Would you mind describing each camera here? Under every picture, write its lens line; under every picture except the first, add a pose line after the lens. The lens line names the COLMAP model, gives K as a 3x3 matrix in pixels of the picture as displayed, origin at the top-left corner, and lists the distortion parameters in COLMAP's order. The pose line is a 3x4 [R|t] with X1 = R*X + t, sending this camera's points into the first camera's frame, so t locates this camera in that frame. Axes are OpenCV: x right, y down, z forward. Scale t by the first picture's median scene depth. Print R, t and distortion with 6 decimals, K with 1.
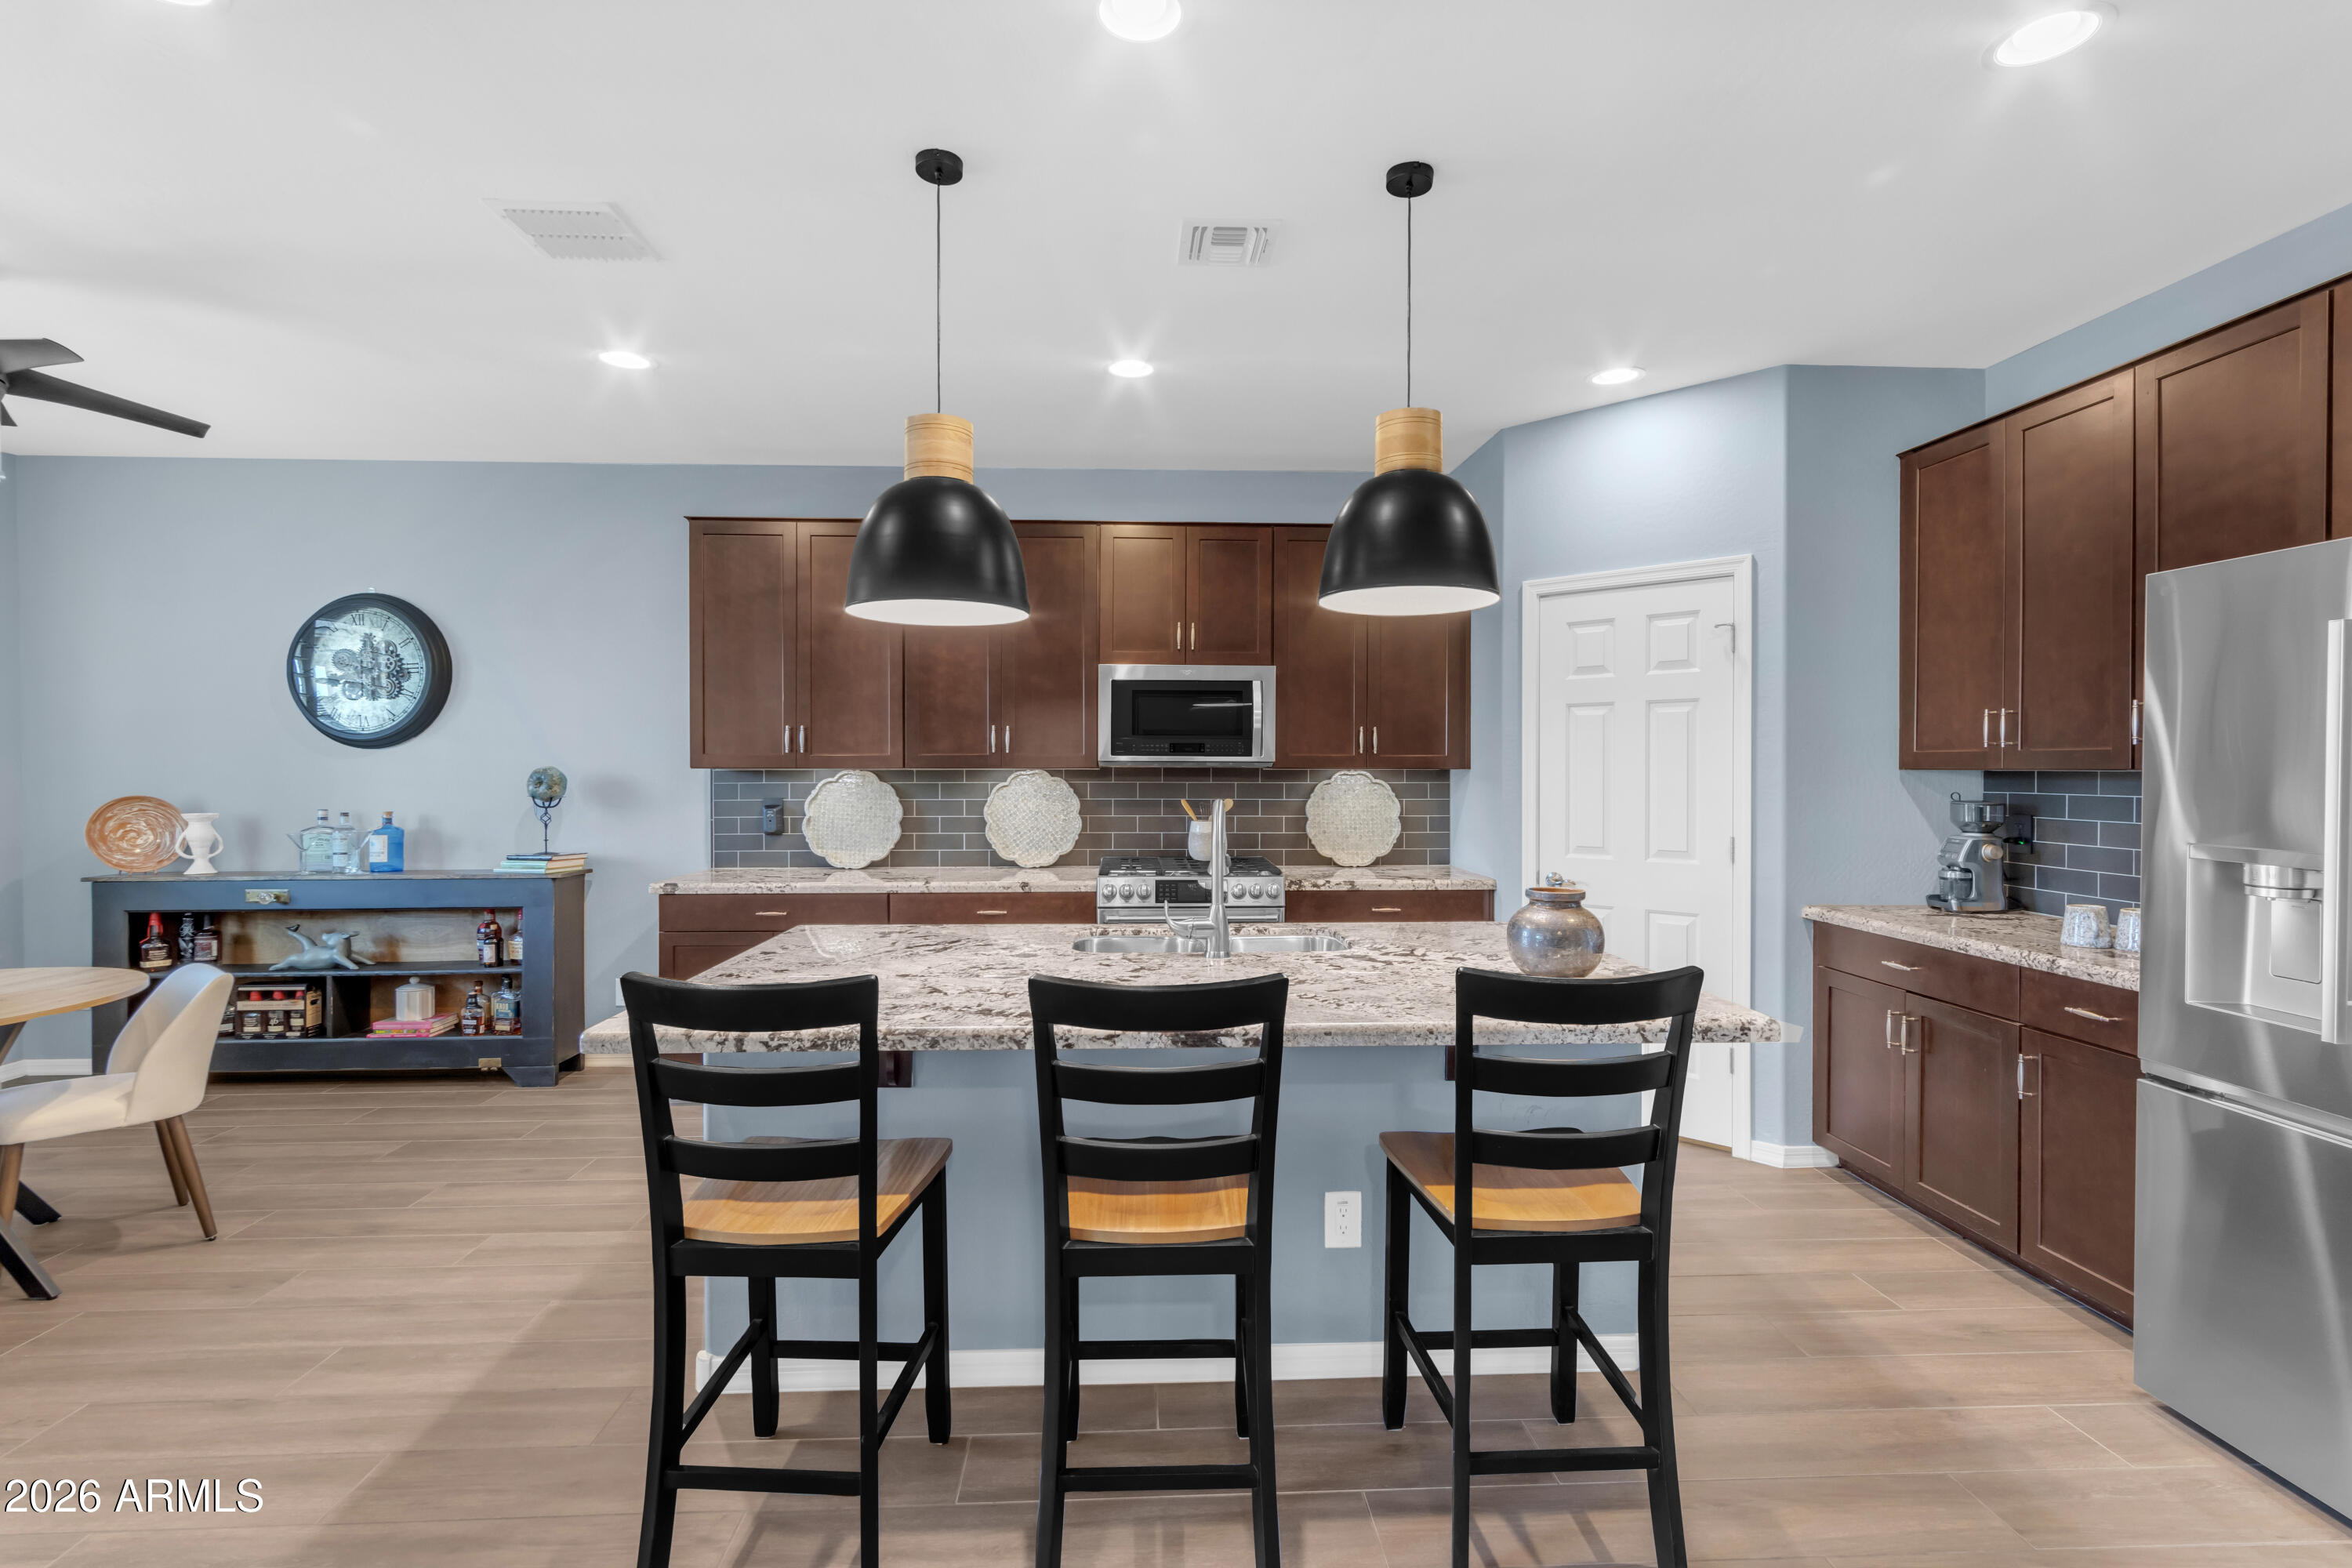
lens RADIAL K [[1075.4, 0, 1174.3], [0, 1075.4, 778.8], [0, 0, 1]] dist [-0.003719, 0.001777]
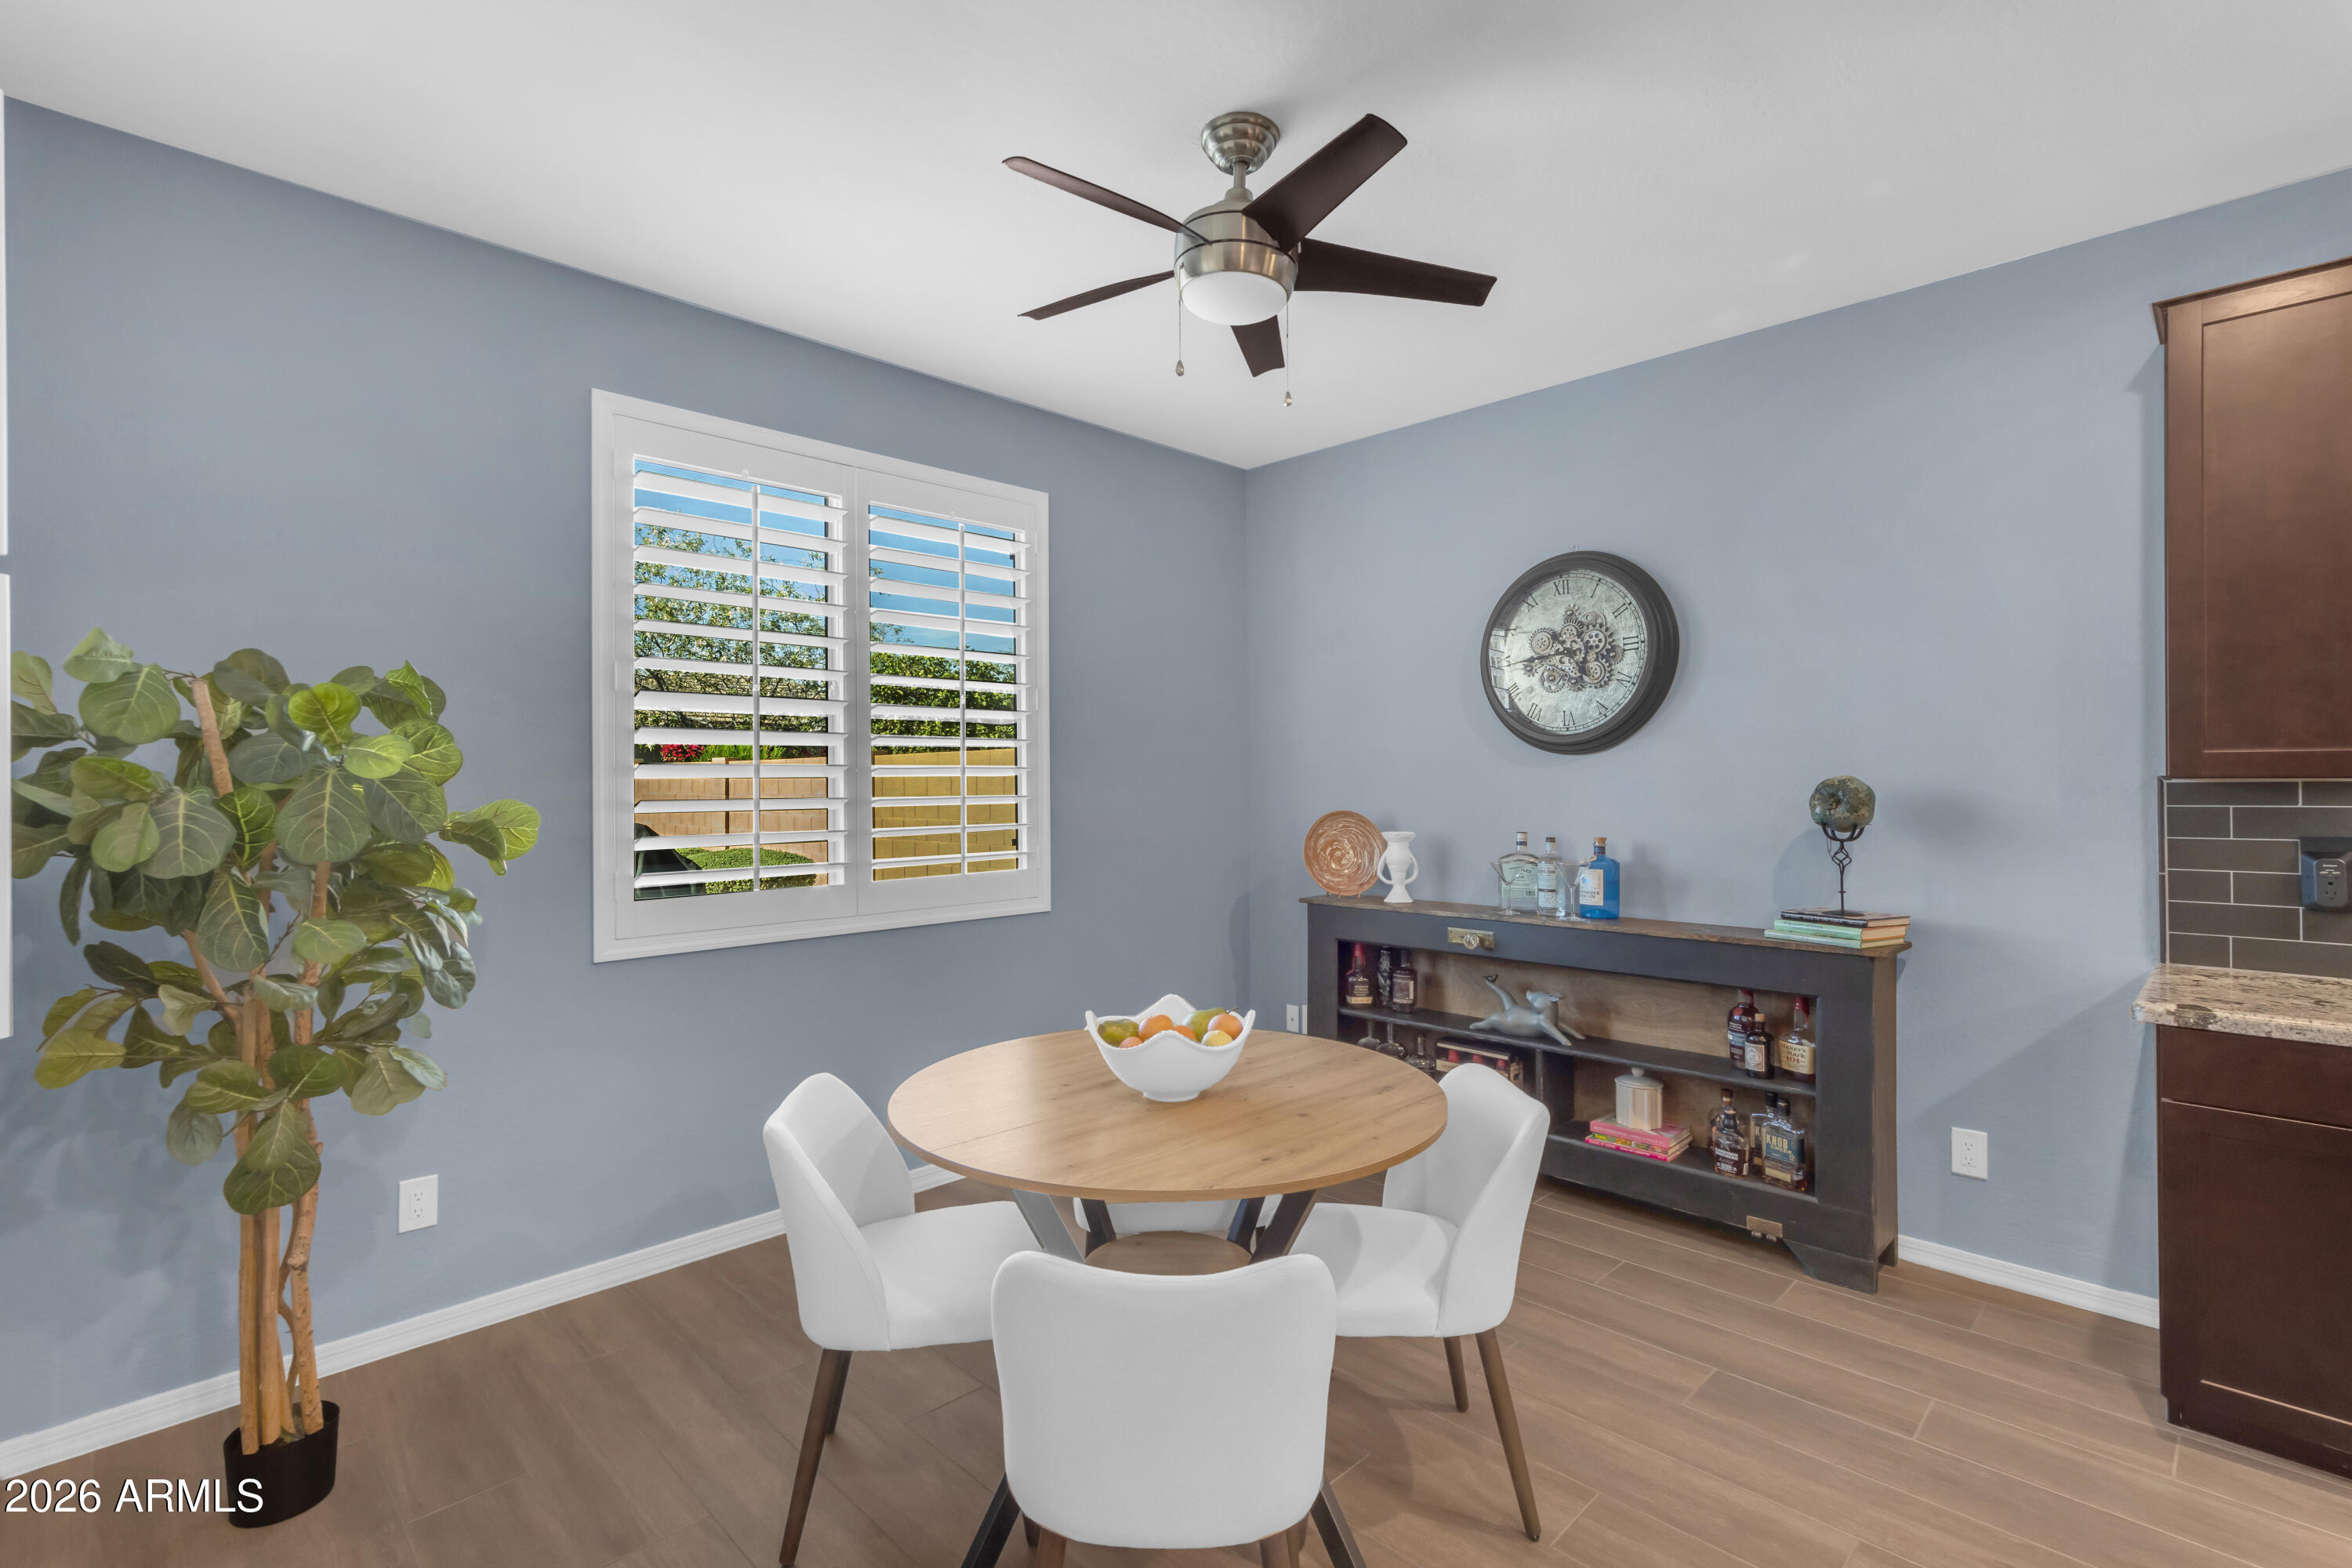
lens RADIAL K [[1075.4, 0, 1177.6], [0, 1075.4, 778.2], [0, 0, 1]] dist [-0.003719, 0.001777]
pose [[0.669008, -0.004995, -0.743238, -0.381691], [-0.003075, 0.999950, -0.009488, -0.003006], [0.743248, 0.008633, 0.668960, 0.286070]]
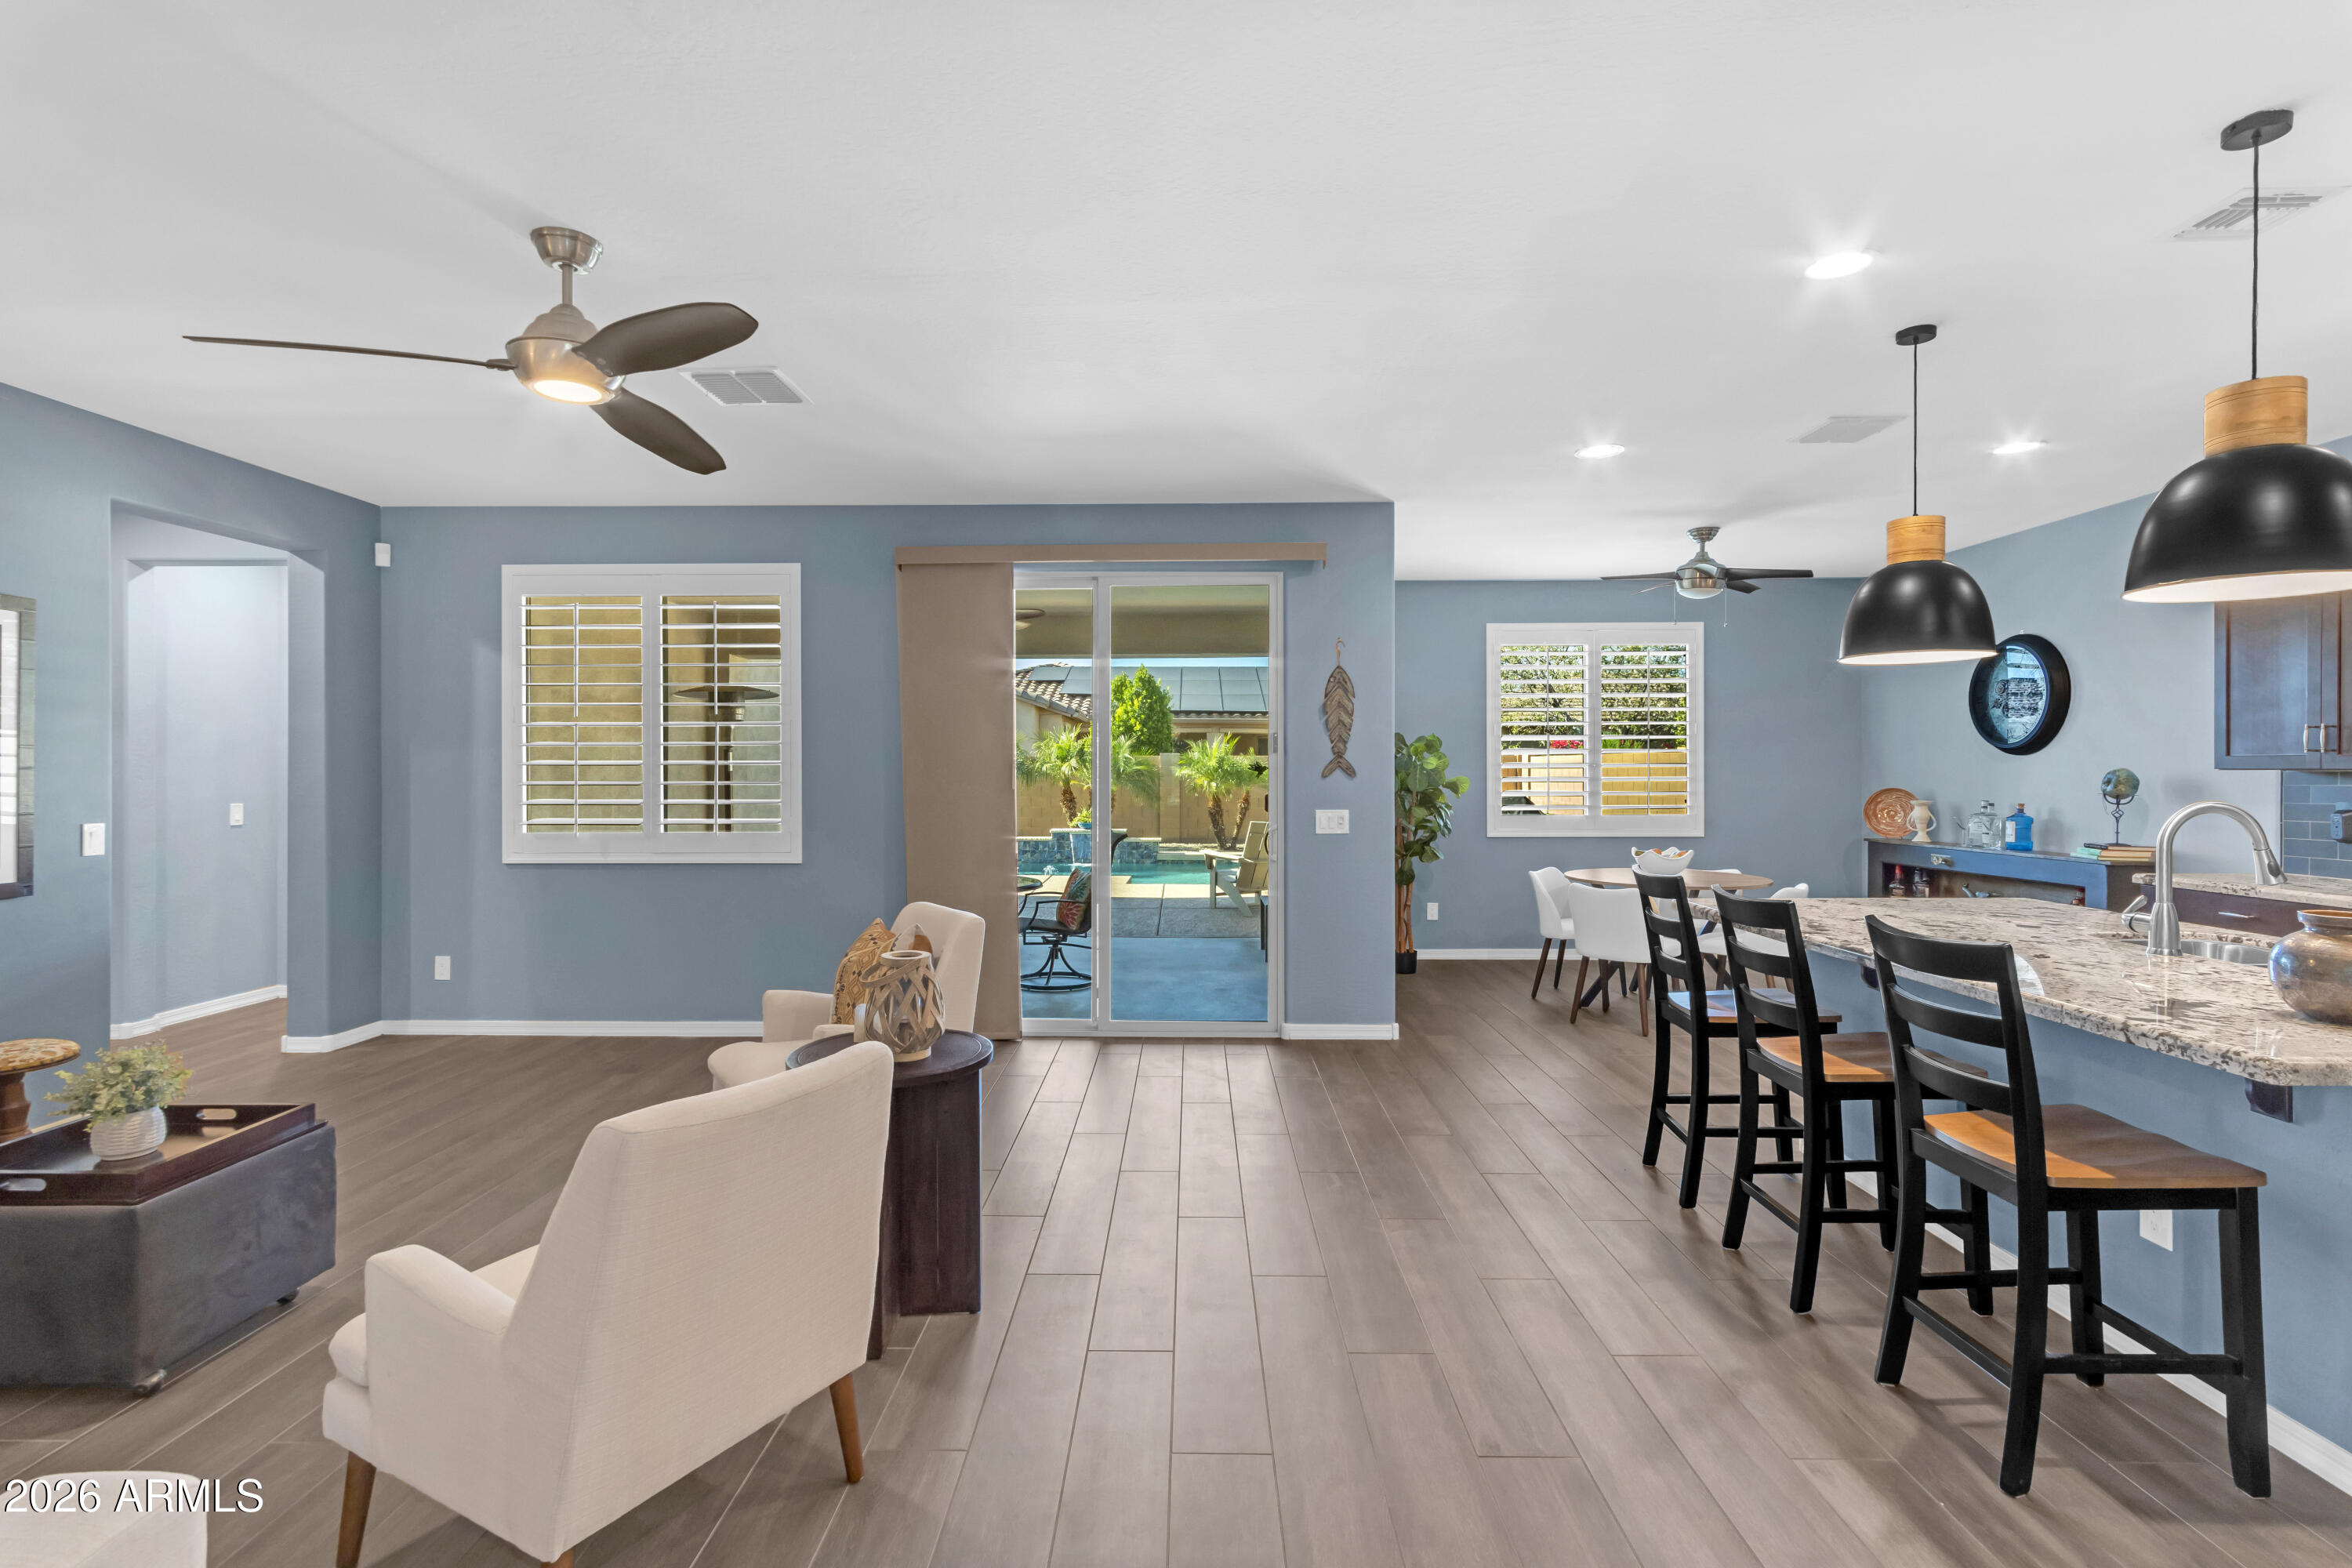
lens RADIAL K [[1075.4, 0, 1170.4], [0, 1075.4, 771.8], [0, 0, 1]] dist [-0.003719, 0.001777]
pose [[-0.074537, 0.000146, -0.997218, 0.640319], [-0.008207, 0.999966, 0.000760, -0.000219], [0.997184, 0.008241, -0.074533, 0.082439]]
